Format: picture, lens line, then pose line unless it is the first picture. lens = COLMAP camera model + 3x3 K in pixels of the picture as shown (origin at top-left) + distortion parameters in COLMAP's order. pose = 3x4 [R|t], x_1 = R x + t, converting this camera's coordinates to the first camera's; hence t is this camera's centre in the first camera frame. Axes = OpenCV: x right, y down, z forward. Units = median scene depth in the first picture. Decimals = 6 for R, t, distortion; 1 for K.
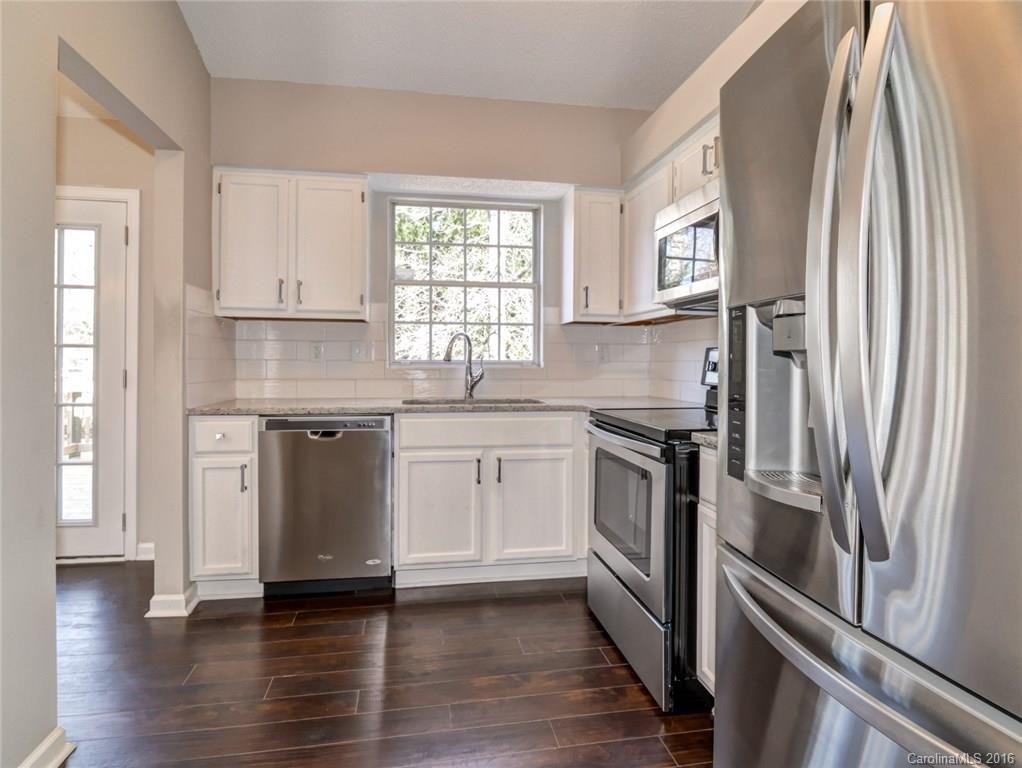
lens RADIAL K [[556.0, 0, 514.4], [0, 556.0, 377.5], [0, 0, 1]] dist [-0.006986, 0.001137]
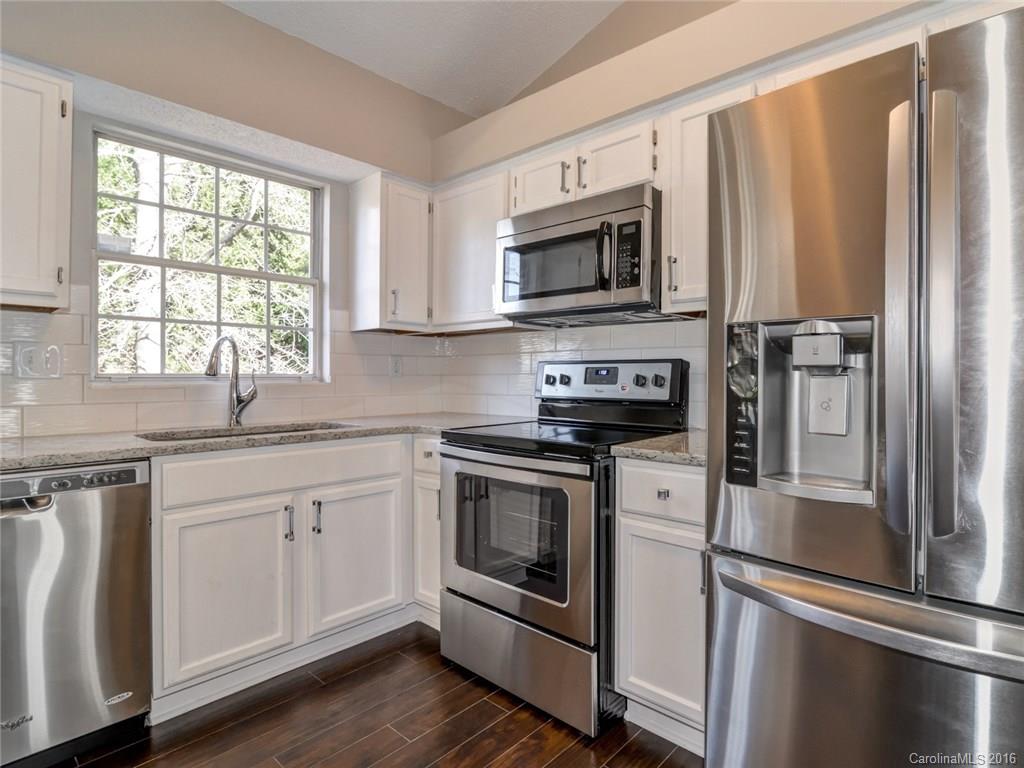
lens RADIAL K [[550.6, 0, 511.6], [0, 550.6, 380.7], [0, 0, 1]] dist [-0.010984, -0.000845]
pose [[0.763240, -0.010013, 0.646037, -0.292370], [0.020910, 0.999739, -0.009208, -0.008634], [-0.645776, 0.020537, 0.763250, 0.228827]]
